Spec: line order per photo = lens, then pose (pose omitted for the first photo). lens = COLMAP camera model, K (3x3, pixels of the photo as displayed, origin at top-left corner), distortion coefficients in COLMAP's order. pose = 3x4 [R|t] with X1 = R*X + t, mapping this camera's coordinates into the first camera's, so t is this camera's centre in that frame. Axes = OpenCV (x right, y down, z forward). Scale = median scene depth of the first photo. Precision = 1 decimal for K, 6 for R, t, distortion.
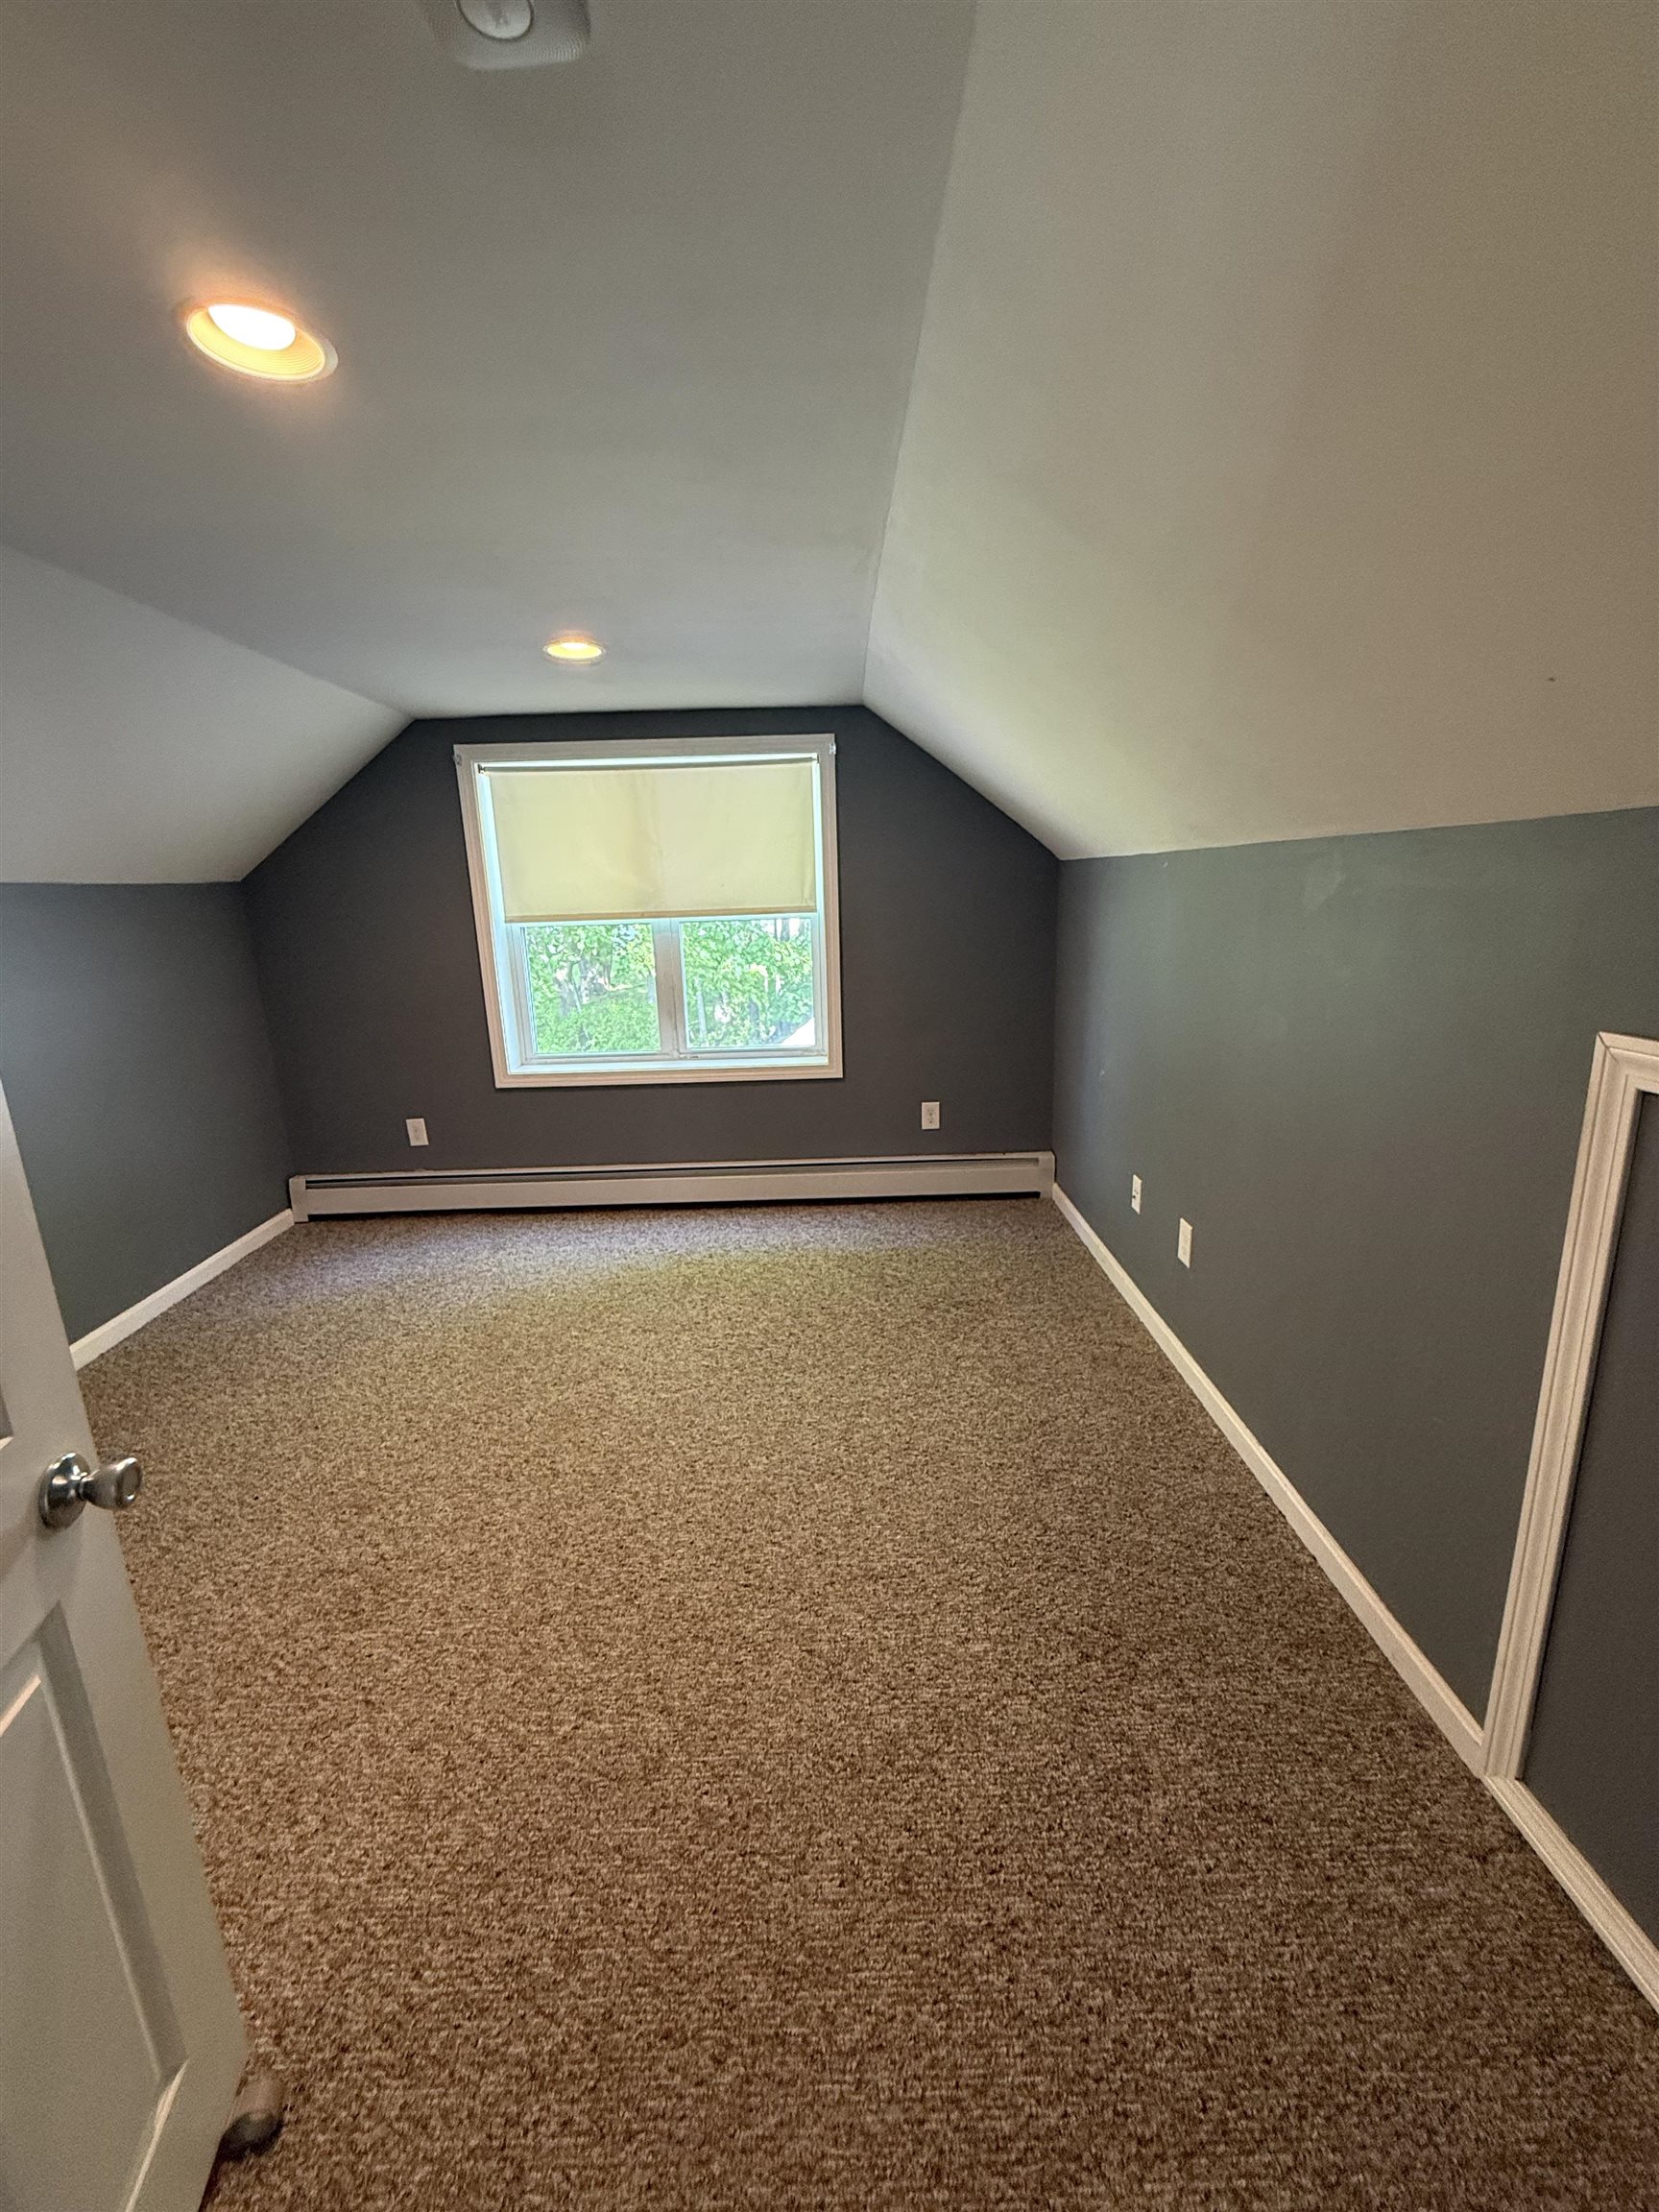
lens RADIAL K [[886.7, 0, 829.5], [0, 886.7, 1106.0], [0, 0, 1]] dist [0.001560, 0.000331]
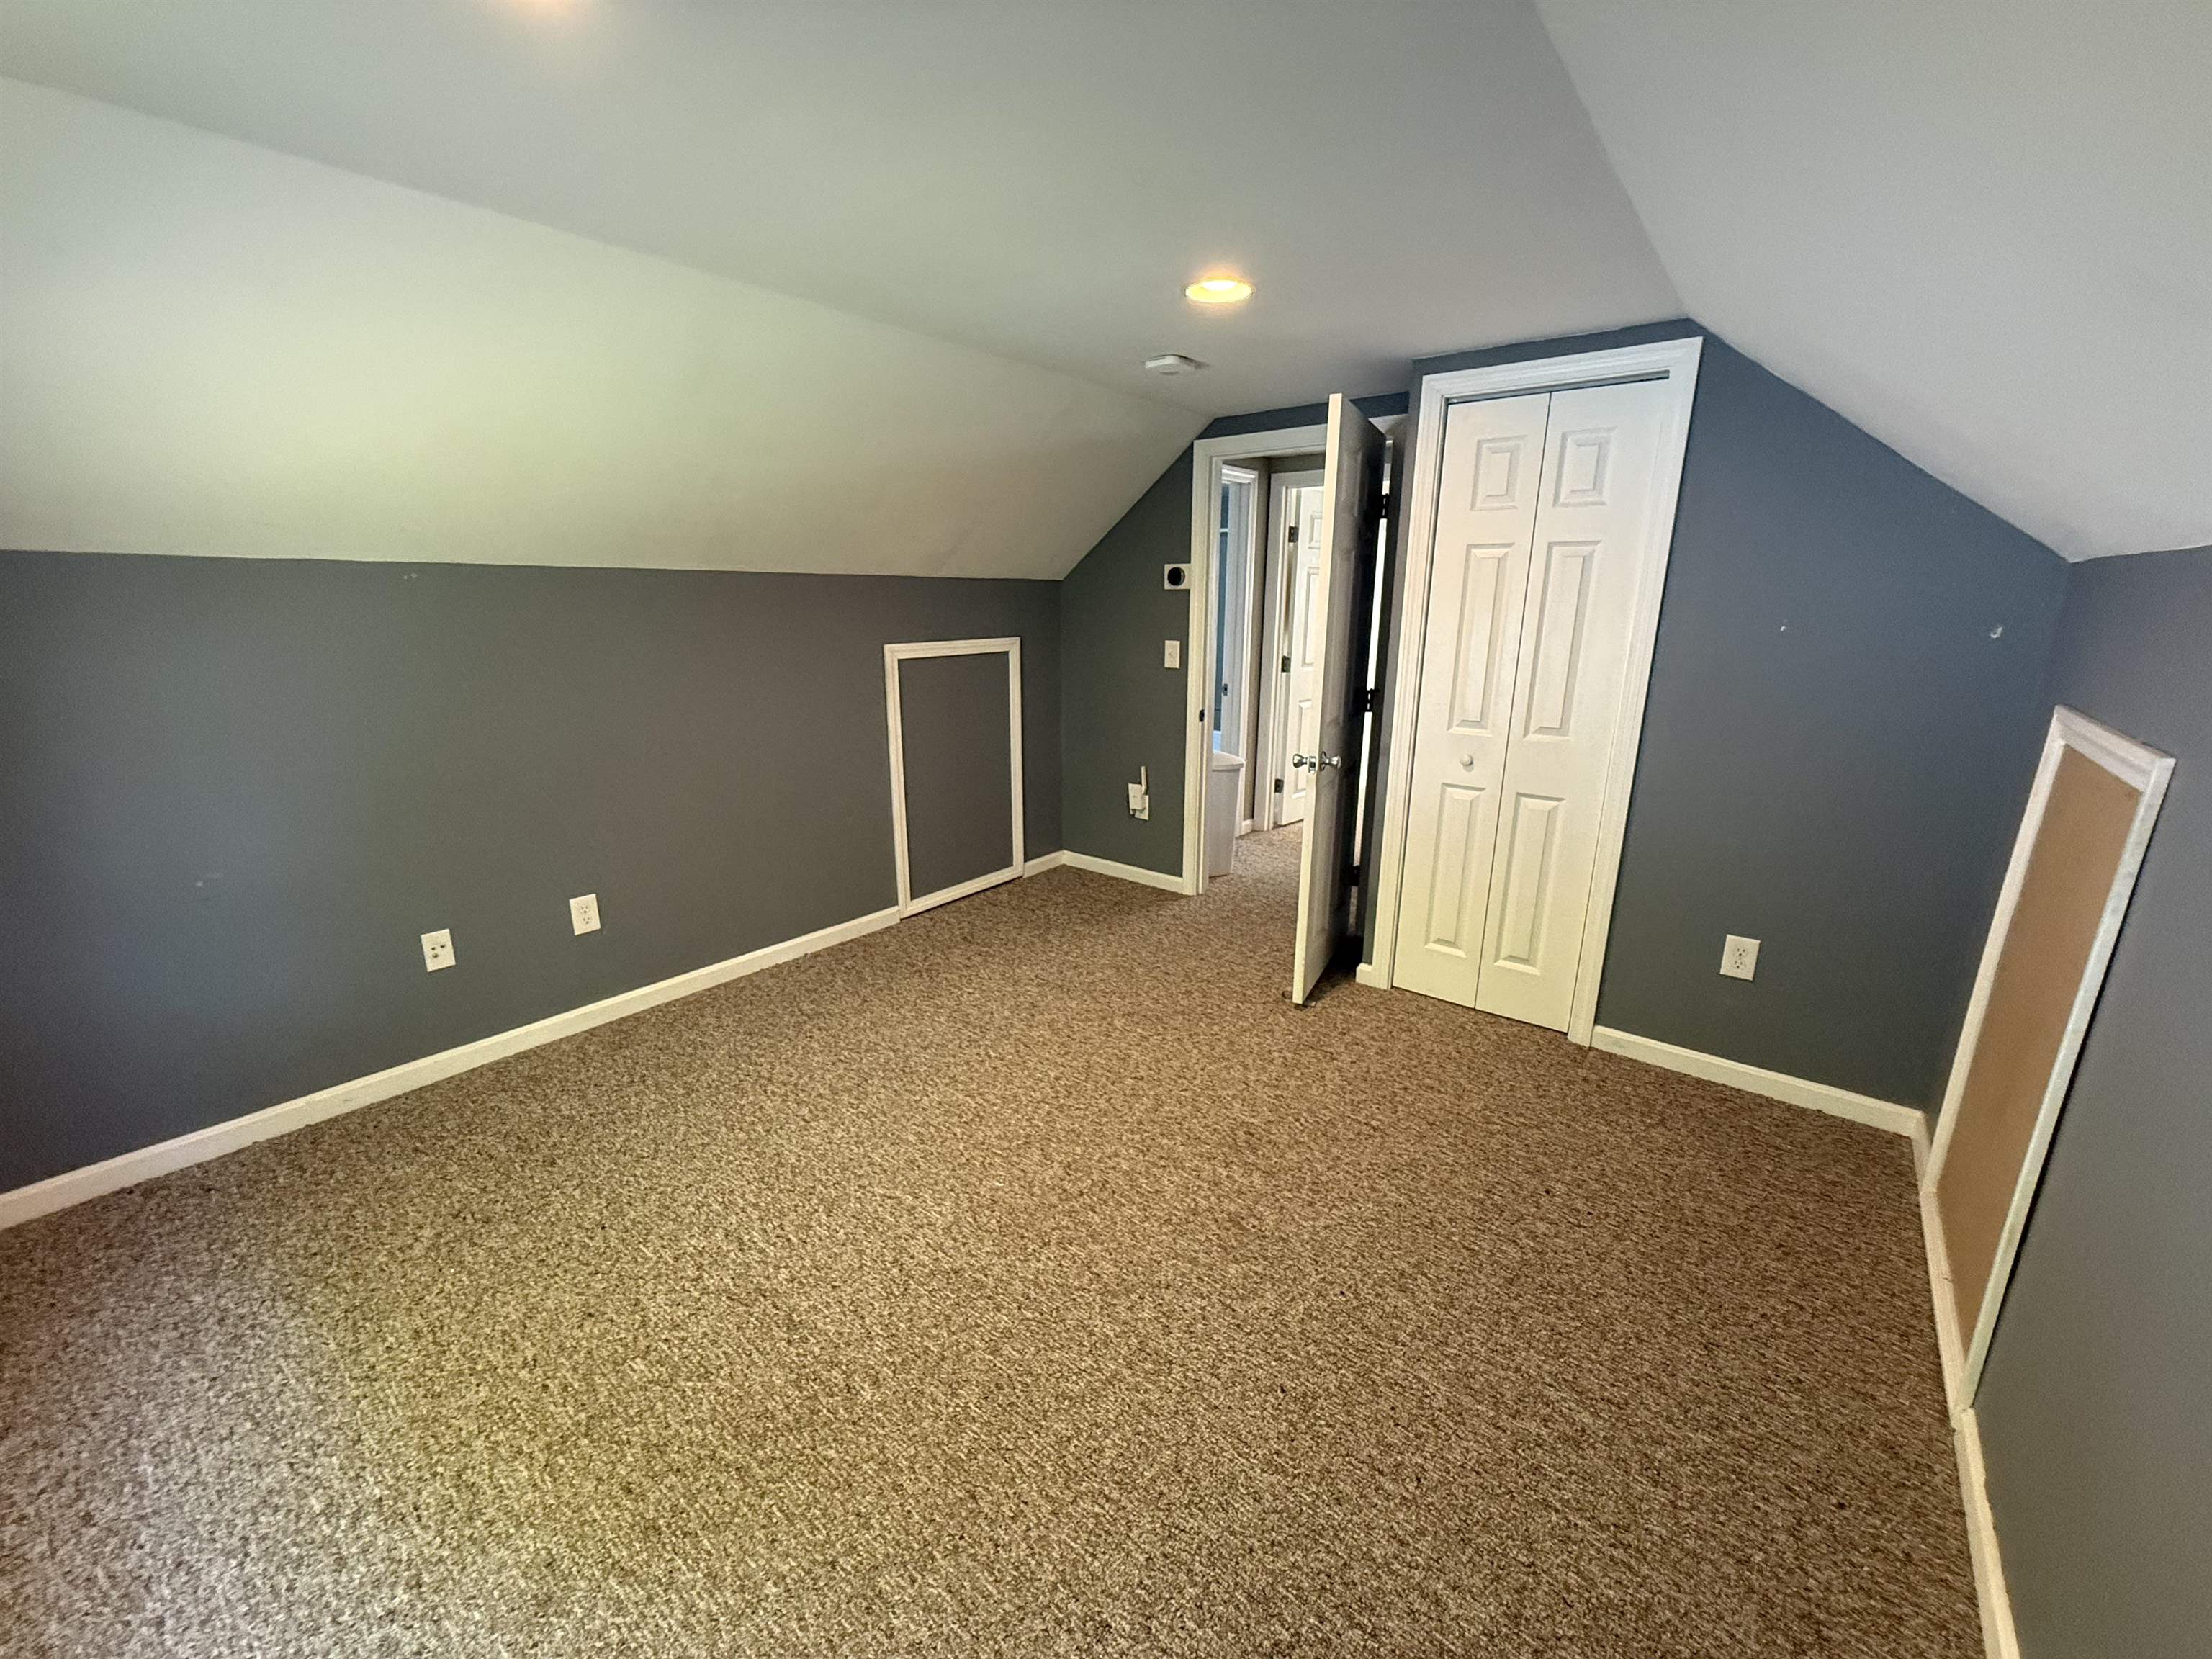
lens RADIAL K [[886.7, 0, 1106.0], [0, 886.7, 829.5], [0, 0, 1]] dist [0.001560, 0.000331]
pose [[-0.776352, -0.136425, 0.615358, -0.964427], [0.170291, 0.894588, 0.413174, -0.360299], [-0.606859, 0.425558, -0.671284, 1.572922]]
